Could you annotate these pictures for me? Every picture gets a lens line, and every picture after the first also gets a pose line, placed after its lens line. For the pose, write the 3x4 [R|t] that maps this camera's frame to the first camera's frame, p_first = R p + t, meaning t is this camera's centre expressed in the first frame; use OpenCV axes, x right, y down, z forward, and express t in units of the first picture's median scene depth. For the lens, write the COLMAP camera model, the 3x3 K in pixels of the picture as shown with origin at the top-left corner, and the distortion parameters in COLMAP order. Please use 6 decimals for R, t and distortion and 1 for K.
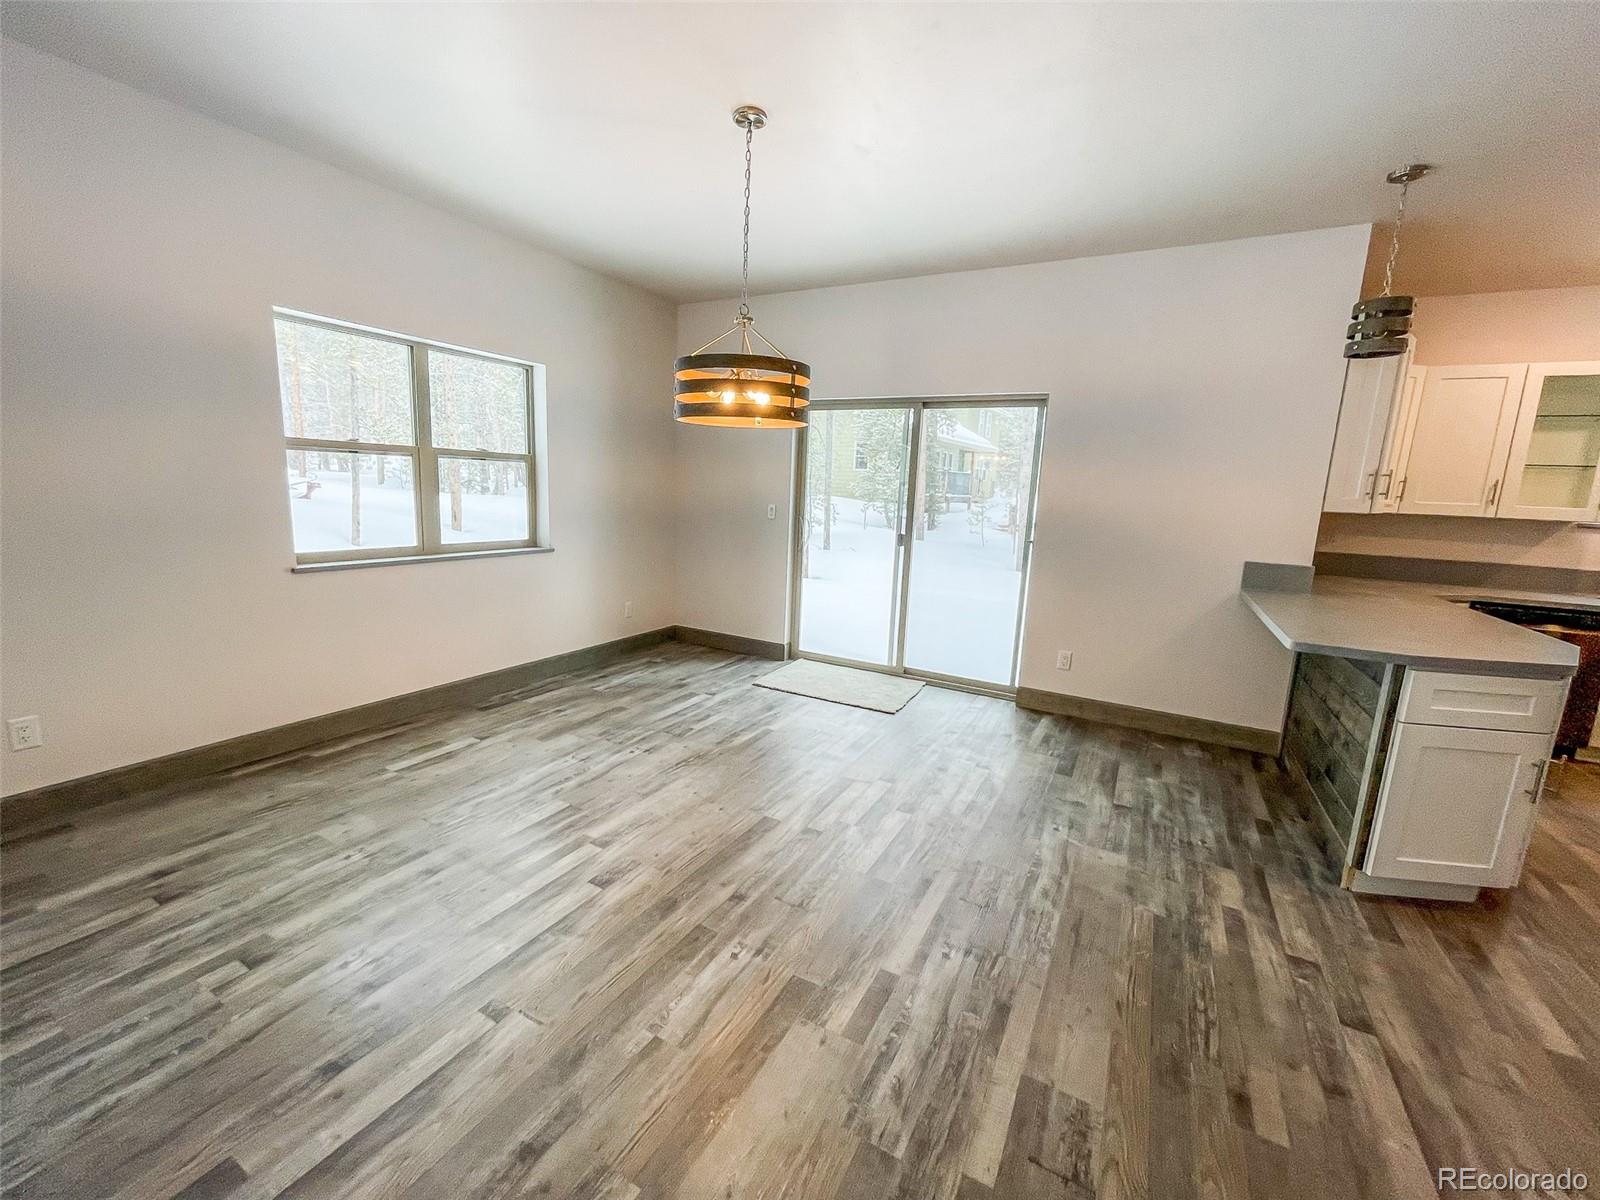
lens RADIAL K [[651.3, 0, 792.9], [0, 651.3, 598.4], [0, 0, 1]] dist [-0.001362, -0.000338]
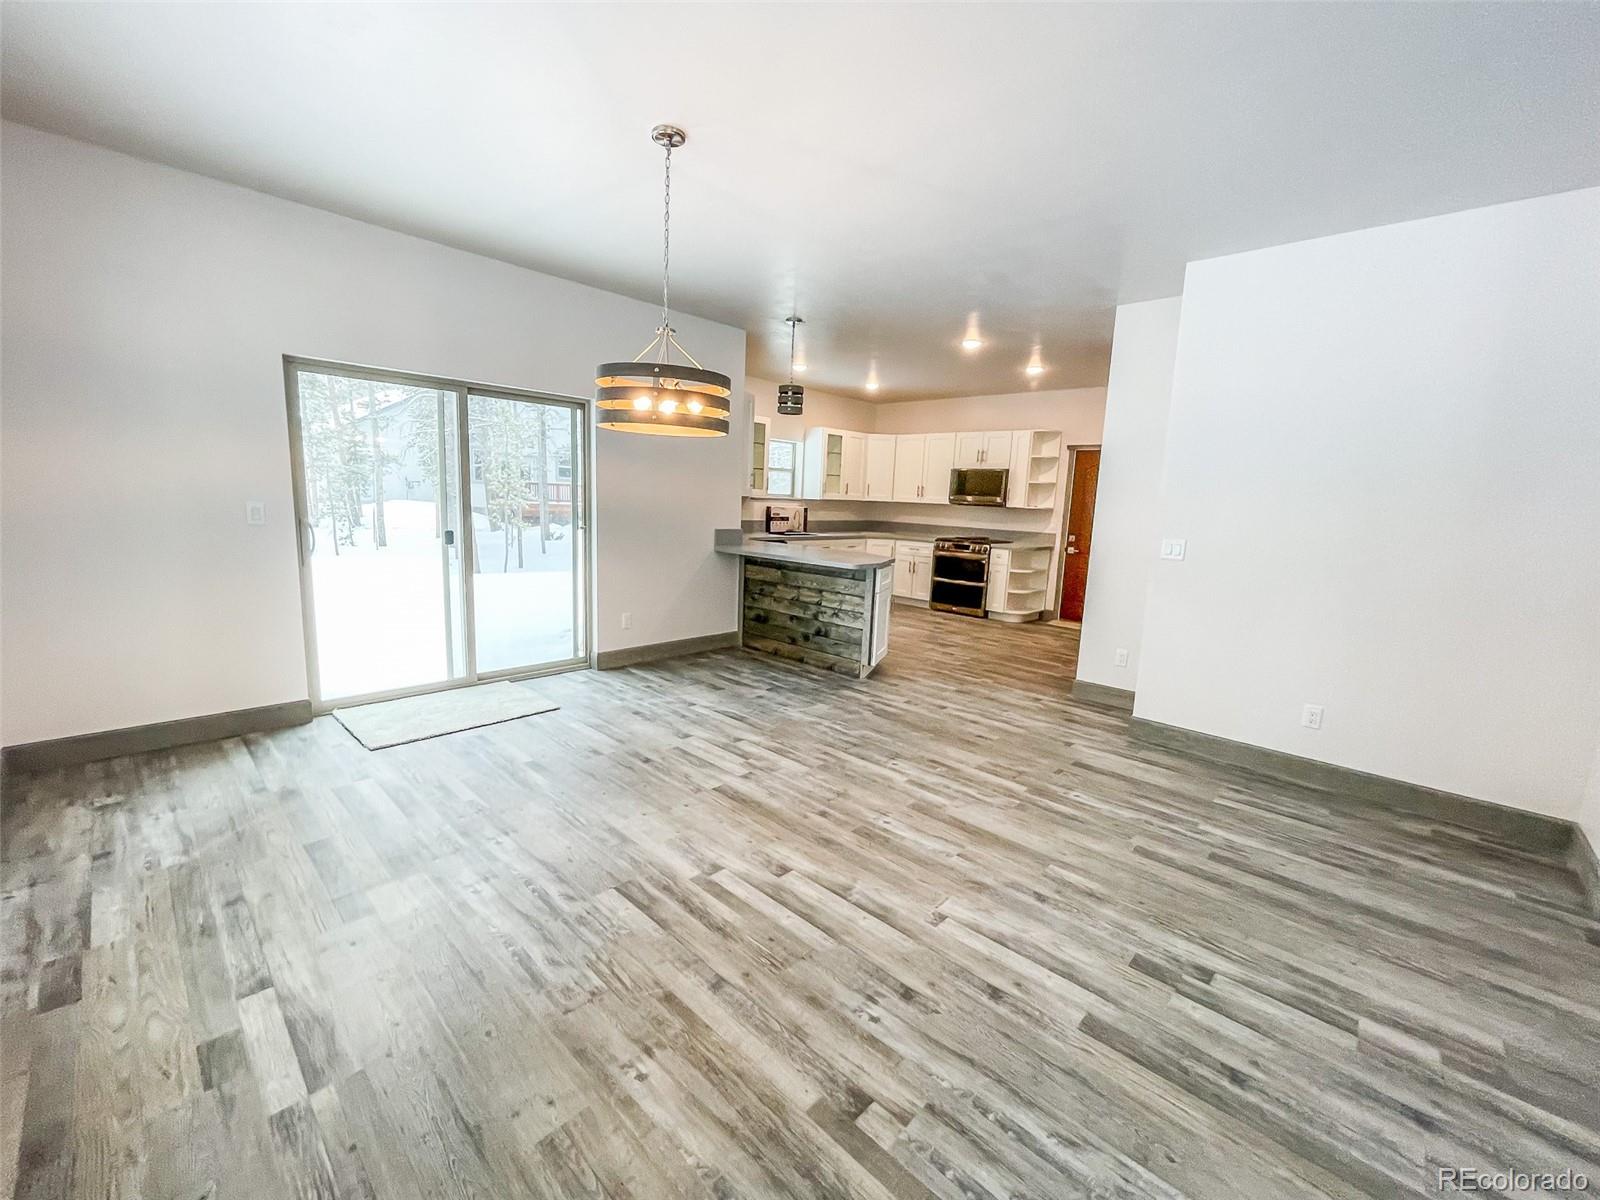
lens RADIAL K [[651.3, 0, 792.9], [0, 651.3, 598.4], [0, 0, 1]] dist [-0.001362, -0.000338]
pose [[0.249496, -0.180595, 0.951387, -0.942060], [0.136384, 0.979217, 0.150112, -0.126392], [-0.958724, 0.092301, 0.268941, 0.496193]]
